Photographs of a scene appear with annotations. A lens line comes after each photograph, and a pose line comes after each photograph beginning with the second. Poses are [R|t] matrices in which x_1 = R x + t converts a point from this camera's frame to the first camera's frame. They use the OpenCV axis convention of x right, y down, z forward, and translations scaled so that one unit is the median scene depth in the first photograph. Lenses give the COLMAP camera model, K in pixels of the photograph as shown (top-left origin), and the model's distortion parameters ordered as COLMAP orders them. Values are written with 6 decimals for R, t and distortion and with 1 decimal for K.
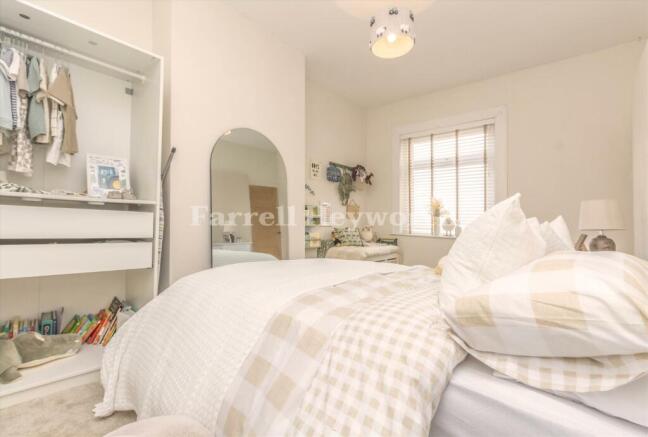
lens RADIAL K [[302.2, 0, 324.0], [0, 302.2, 227.3], [0, 0, 1]] dist [0.000470, -0.000005]
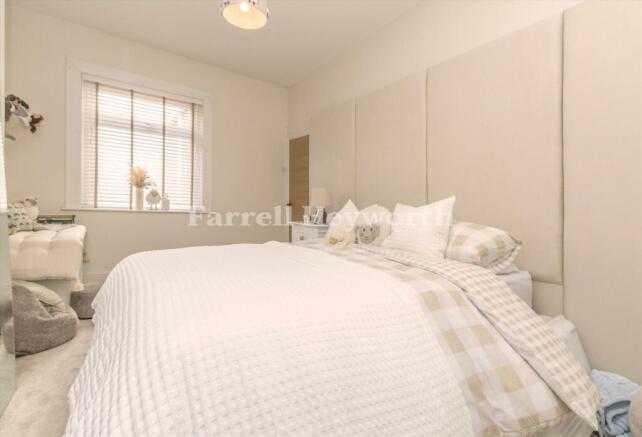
lens RADIAL K [[300.9, 0, 321.0], [0, 300.9, 199.2], [0, 0, 1]] dist [0.001252, 0.000204]
pose [[0.250007, 0.002625, 0.968240, -0.339091], [-0.019236, 0.999812, 0.002257, -0.014985], [-0.968053, -0.019189, 0.250011, 0.278986]]
